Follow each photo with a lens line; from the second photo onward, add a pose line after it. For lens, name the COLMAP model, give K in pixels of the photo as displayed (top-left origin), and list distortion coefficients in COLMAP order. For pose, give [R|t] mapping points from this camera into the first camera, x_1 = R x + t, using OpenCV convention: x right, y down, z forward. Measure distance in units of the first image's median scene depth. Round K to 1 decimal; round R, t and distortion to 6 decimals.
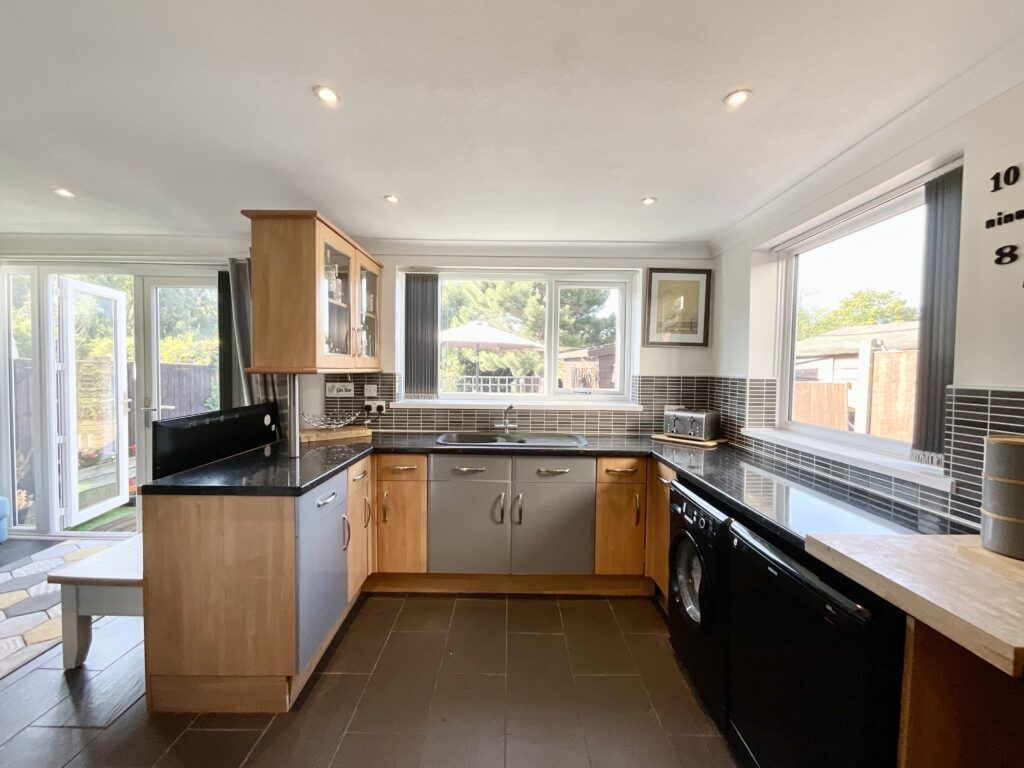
lens RADIAL K [[416.1, 0, 512.0], [0, 416.1, 384.0], [0, 0, 1]] dist [-0.000545, 0.000255]
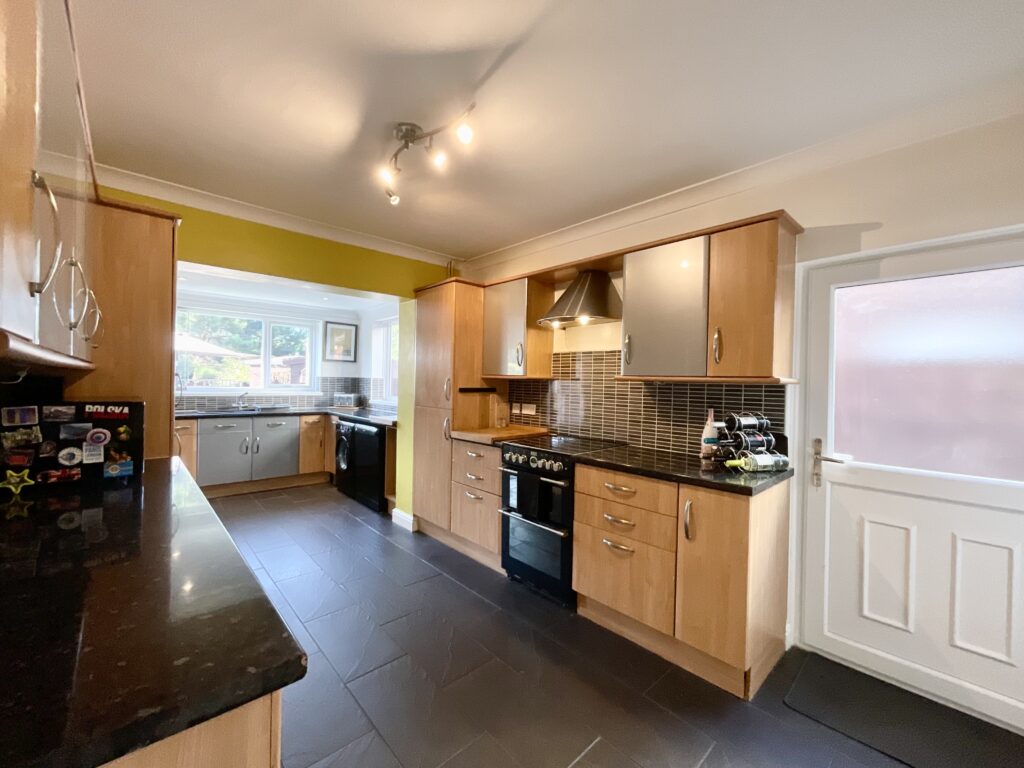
lens RADIAL K [[416.1, 0, 512.0], [0, 416.1, 384.0], [0, 0, 1]] dist [-0.000545, 0.000255]
pose [[0.736227, 0.000839, 0.676734, -0.396209], [0.010295, 0.999870, -0.012440, 0.053423], [-0.676656, 0.016125, 0.736122, -1.166492]]
